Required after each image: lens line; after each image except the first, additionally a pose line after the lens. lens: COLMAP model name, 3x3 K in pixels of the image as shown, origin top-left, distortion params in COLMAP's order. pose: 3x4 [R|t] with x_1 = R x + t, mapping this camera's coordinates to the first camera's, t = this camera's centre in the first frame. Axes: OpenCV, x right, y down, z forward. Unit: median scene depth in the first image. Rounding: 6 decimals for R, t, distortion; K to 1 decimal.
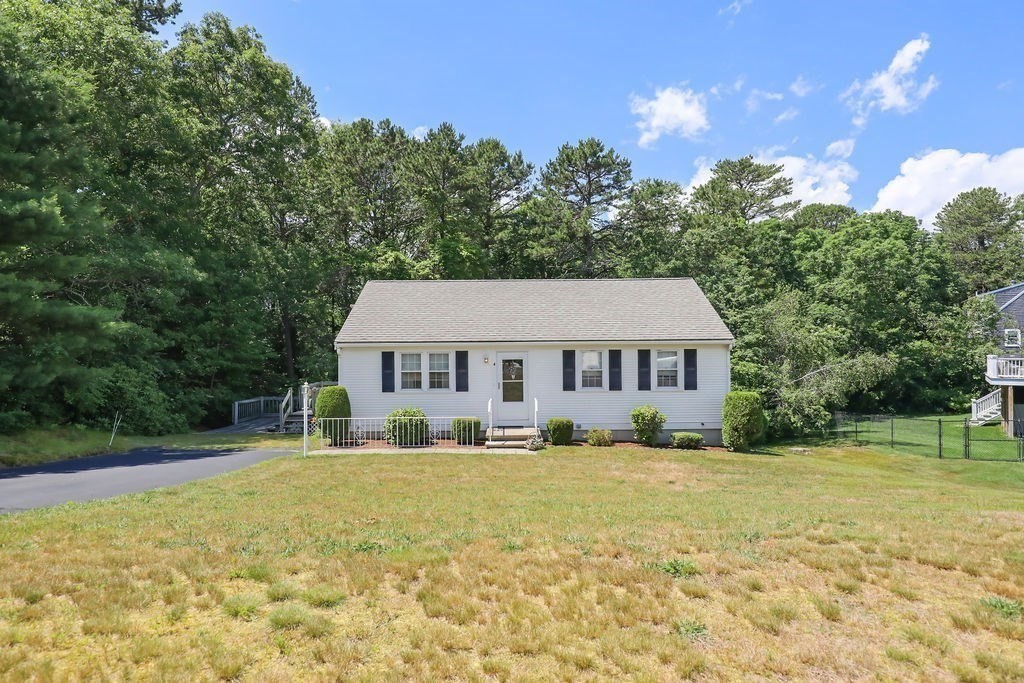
lens RADIAL K [[583.6, 0, 512.0], [0, 583.6, 341.5], [0, 0, 1]] dist [0.020215, 0.000481]
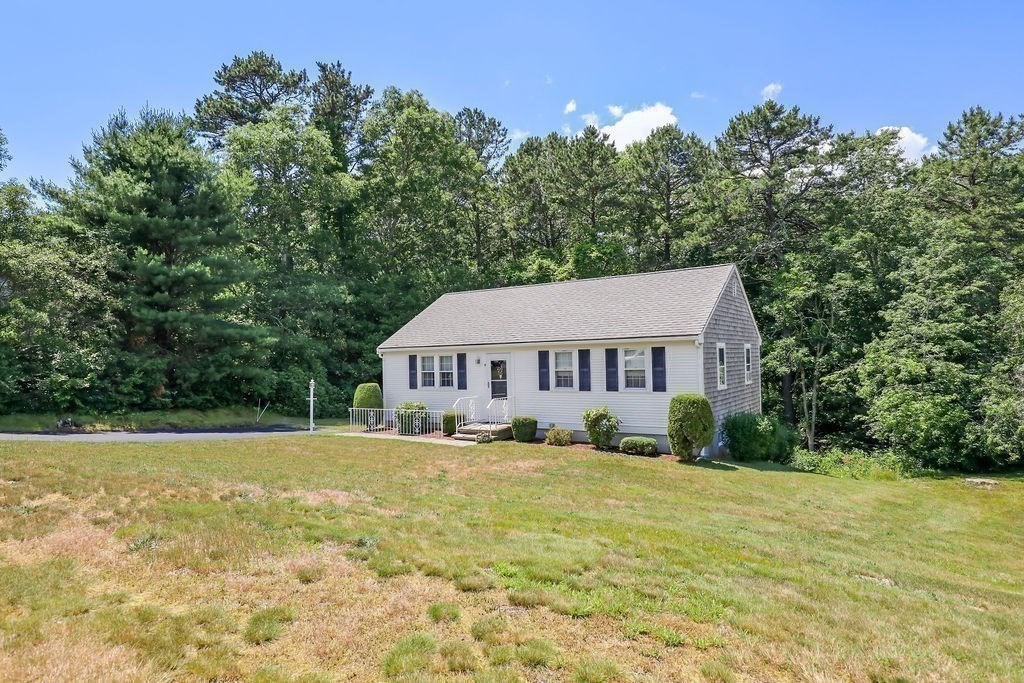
lens RADIAL K [[583.6, 0, 512.0], [0, 583.6, 341.5], [0, 0, 1]] dist [0.020215, 0.000481]
pose [[0.837721, -0.027961, -0.545382, 0.611535], [0.030786, 0.999518, -0.003954, 0.000946], [0.545230, -0.013478, 0.838178, 0.111171]]
